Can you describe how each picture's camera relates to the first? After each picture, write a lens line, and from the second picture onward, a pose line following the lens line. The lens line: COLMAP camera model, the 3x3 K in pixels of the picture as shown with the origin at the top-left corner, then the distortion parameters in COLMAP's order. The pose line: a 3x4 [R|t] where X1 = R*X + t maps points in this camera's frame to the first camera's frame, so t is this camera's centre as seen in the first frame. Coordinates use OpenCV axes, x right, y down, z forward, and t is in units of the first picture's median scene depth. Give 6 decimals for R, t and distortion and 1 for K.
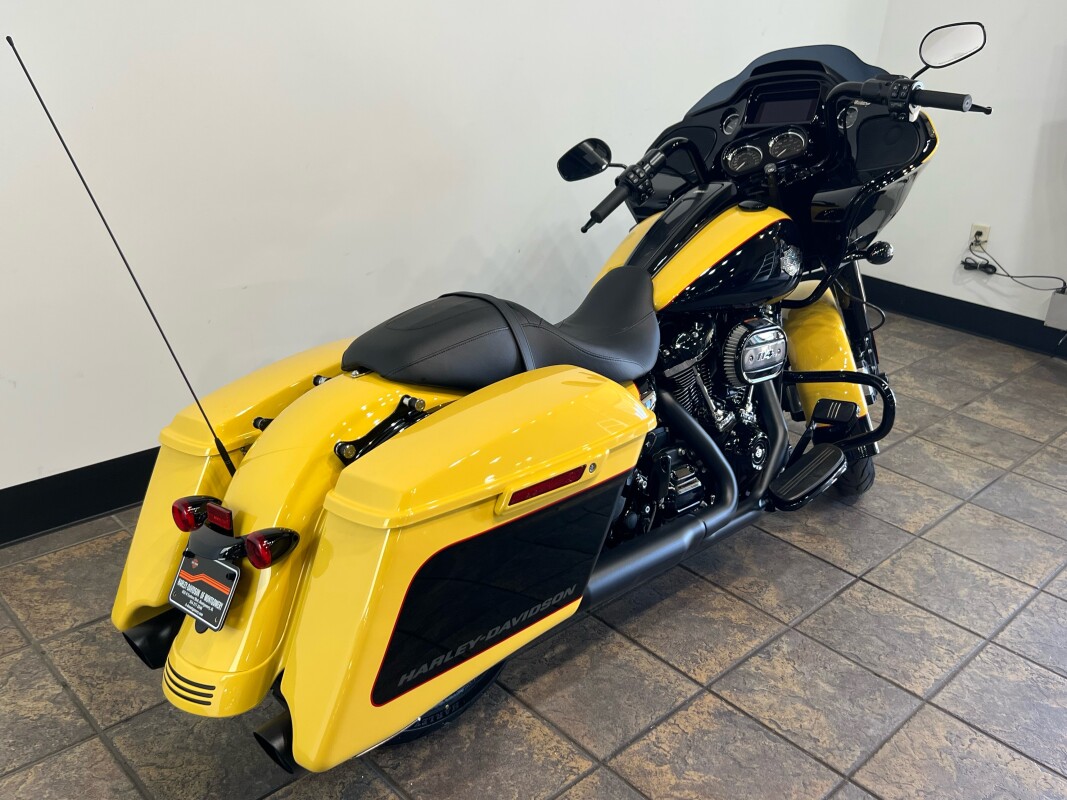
lens RADIAL K [[928.5, 0, 533.5], [0, 928.5, 400.0], [0, 0, 1]] dist [0.002136, -0.005333]
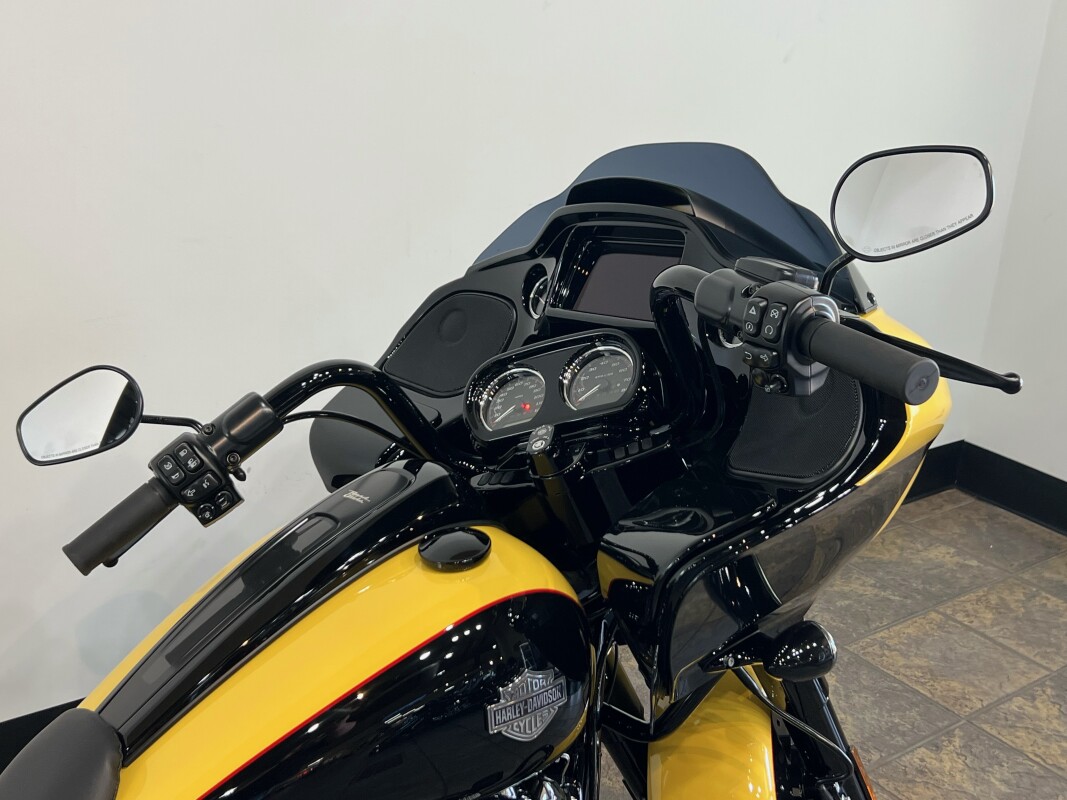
lens RADIAL K [[1241.5, 0, 533.5], [0, 1241.5, 400.0], [0, 0, 1]] dist [0.028557, -0.018359]
pose [[0.993473, 0.047593, -0.103662, 0.305076], [-0.055254, 0.995849, -0.072333, -0.222816], [0.099789, 0.077588, 0.991979, 0.430838]]
